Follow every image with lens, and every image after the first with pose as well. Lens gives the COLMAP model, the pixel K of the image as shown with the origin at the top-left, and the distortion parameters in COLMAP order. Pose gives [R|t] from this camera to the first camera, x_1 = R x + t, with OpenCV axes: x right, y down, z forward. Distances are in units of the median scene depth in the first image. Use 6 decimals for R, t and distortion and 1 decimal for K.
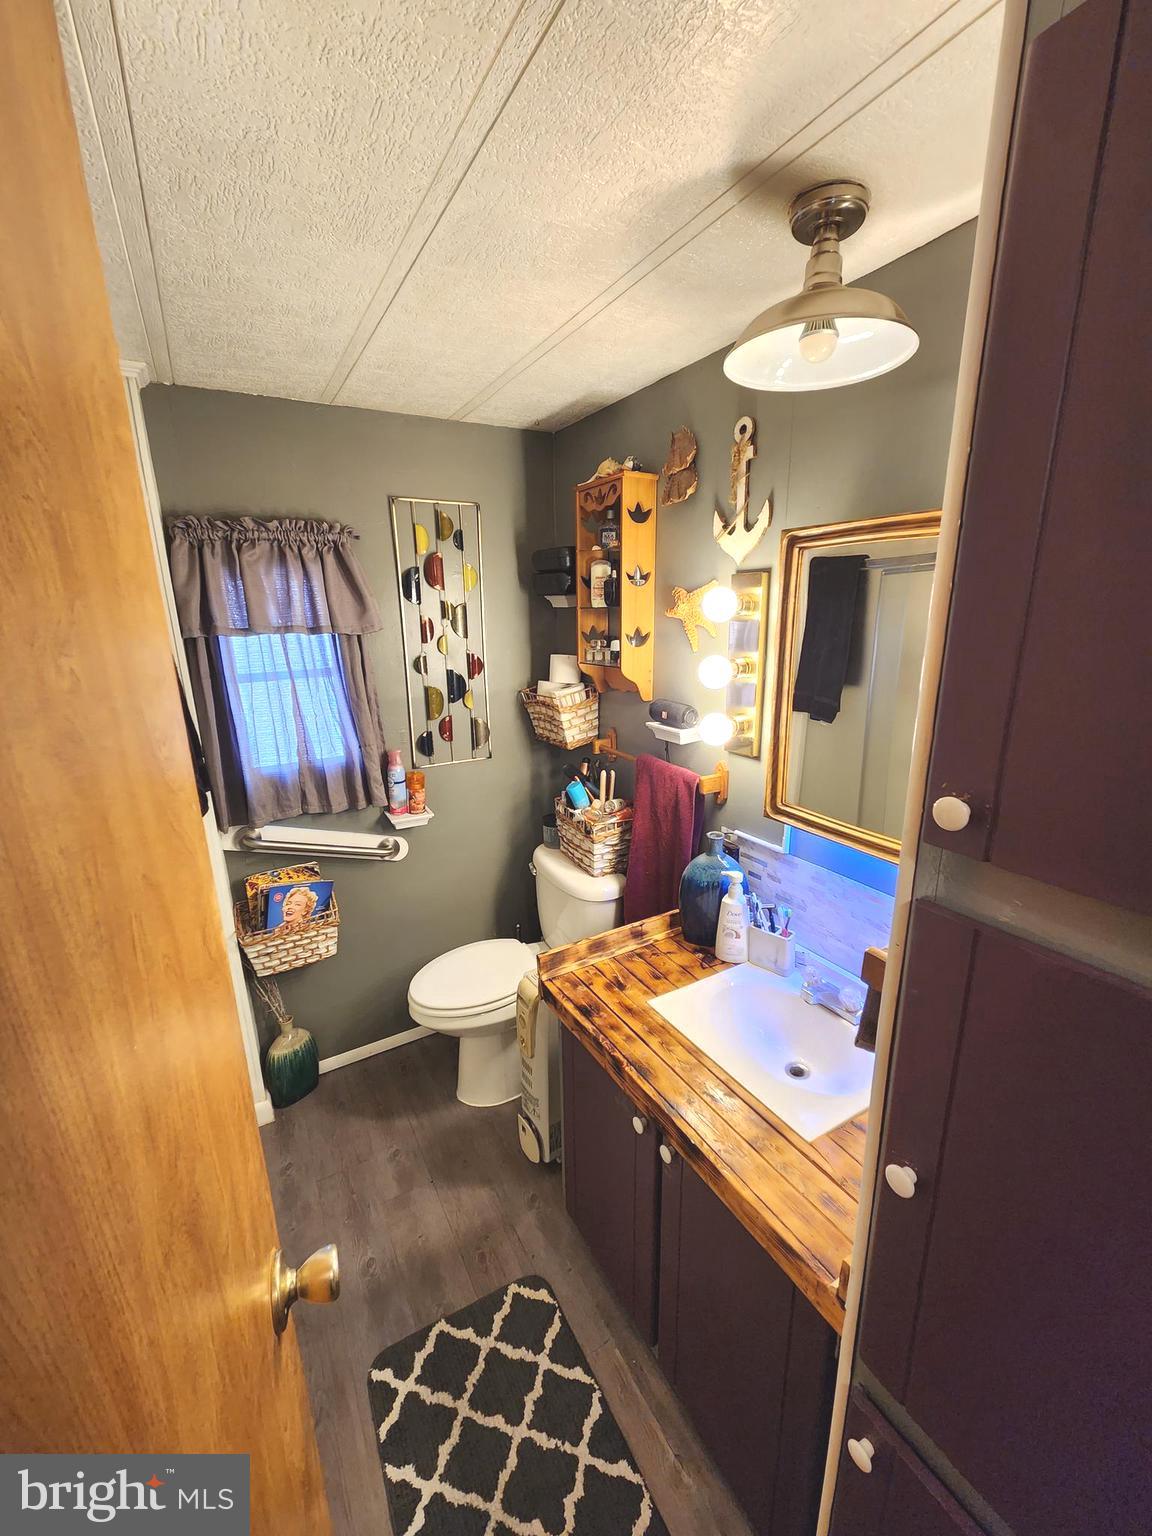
lens RADIAL K [[629.1, 0, 575.9], [0, 629.1, 771.2], [0, 0, 1]] dist [0.003342, -0.002000]
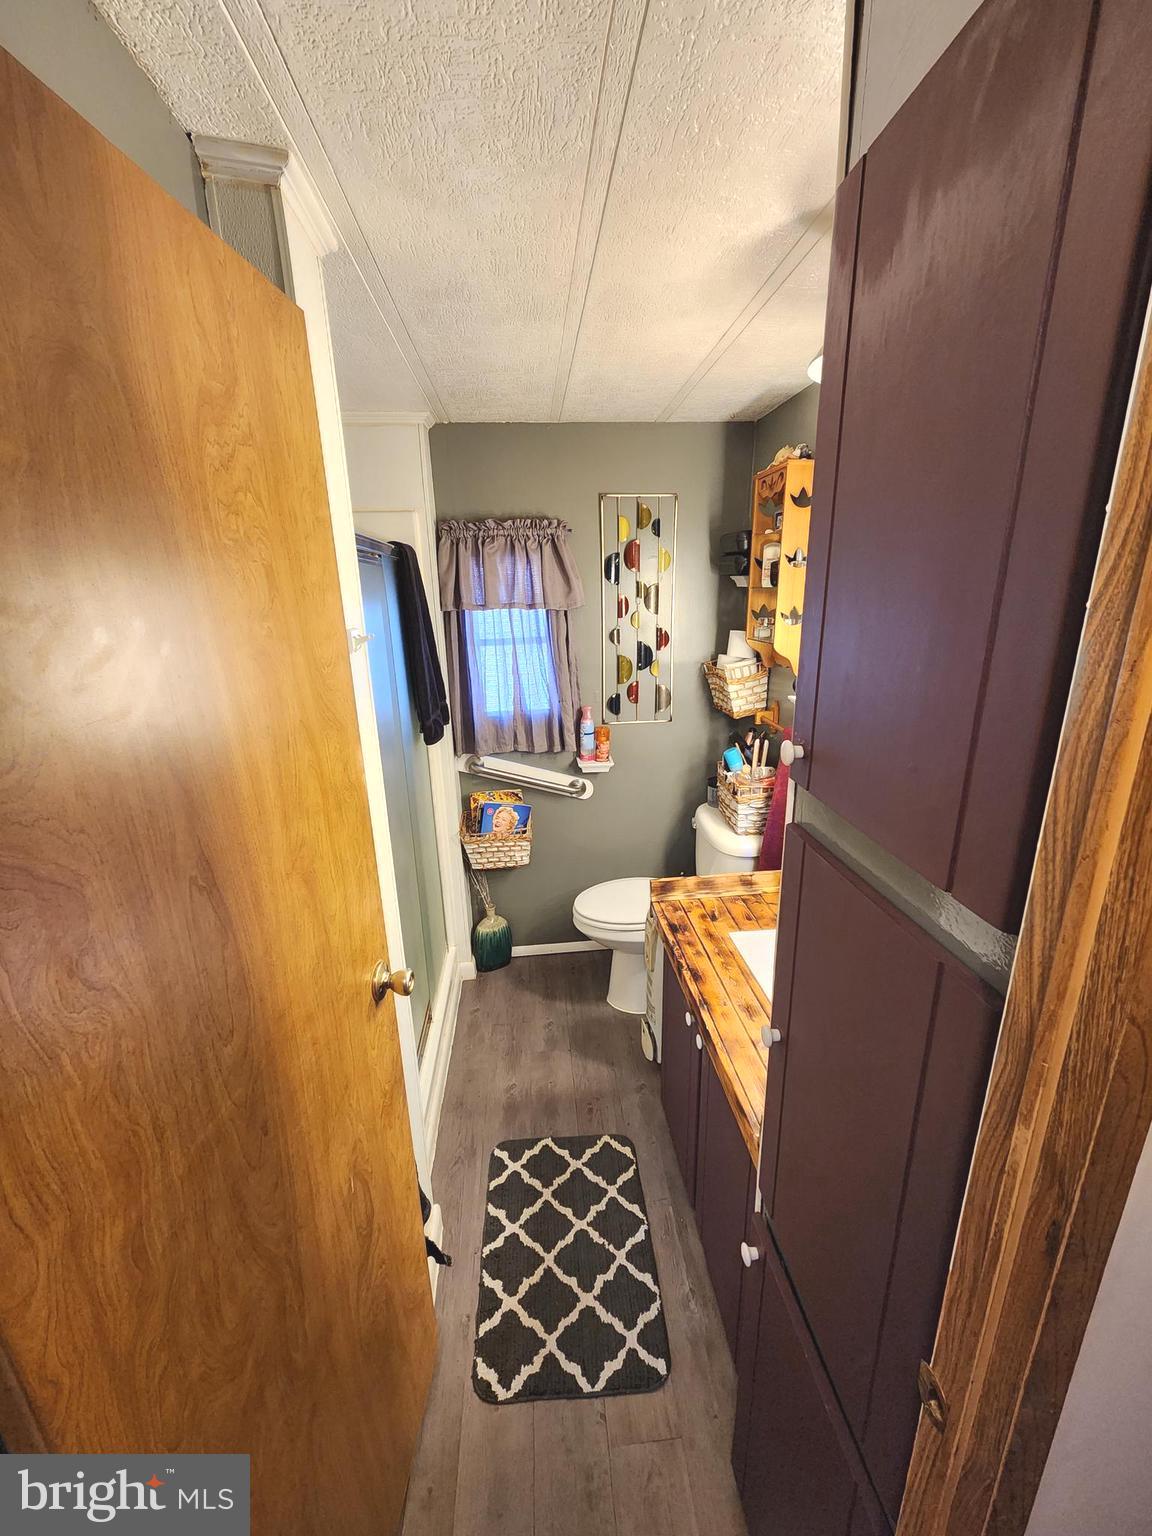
lens RADIAL K [[629.1, 0, 579.9], [0, 629.1, 775.0], [0, 0, 1]] dist [0.003342, -0.002000]
pose [[0.908478, 0.117610, -0.401044, 0.214603], [-0.099737, 0.992873, 0.065235, 0.020482], [0.405858, -0.019266, 0.913733, -0.121595]]
